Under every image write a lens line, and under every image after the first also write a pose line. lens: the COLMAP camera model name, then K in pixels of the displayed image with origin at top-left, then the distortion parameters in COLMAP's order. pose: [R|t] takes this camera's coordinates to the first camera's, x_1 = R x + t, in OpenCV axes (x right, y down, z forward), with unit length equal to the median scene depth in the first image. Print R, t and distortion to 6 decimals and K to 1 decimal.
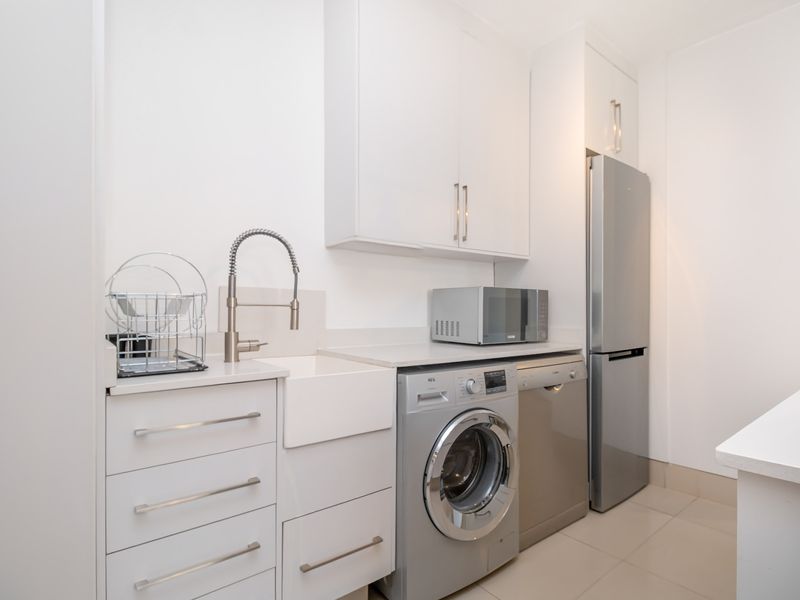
lens RADIAL K [[420.8, 0, 395.5], [0, 420.8, 313.2], [0, 0, 1]] dist [-0.005463, -0.000277]
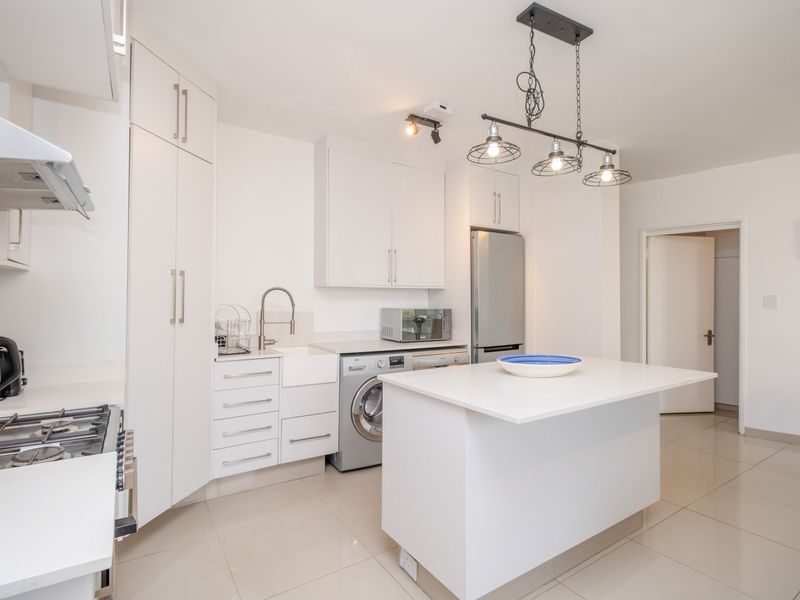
lens RADIAL K [[420.8, 0, 401.6], [0, 420.8, 300.7], [0, 0, 1]] dist [-0.005463, -0.000277]
pose [[0.996764, 0.007210, -0.080054, 0.432981], [-0.007382, 0.999971, -0.001846, -0.119548], [0.080038, 0.002430, 0.996789, -0.956084]]
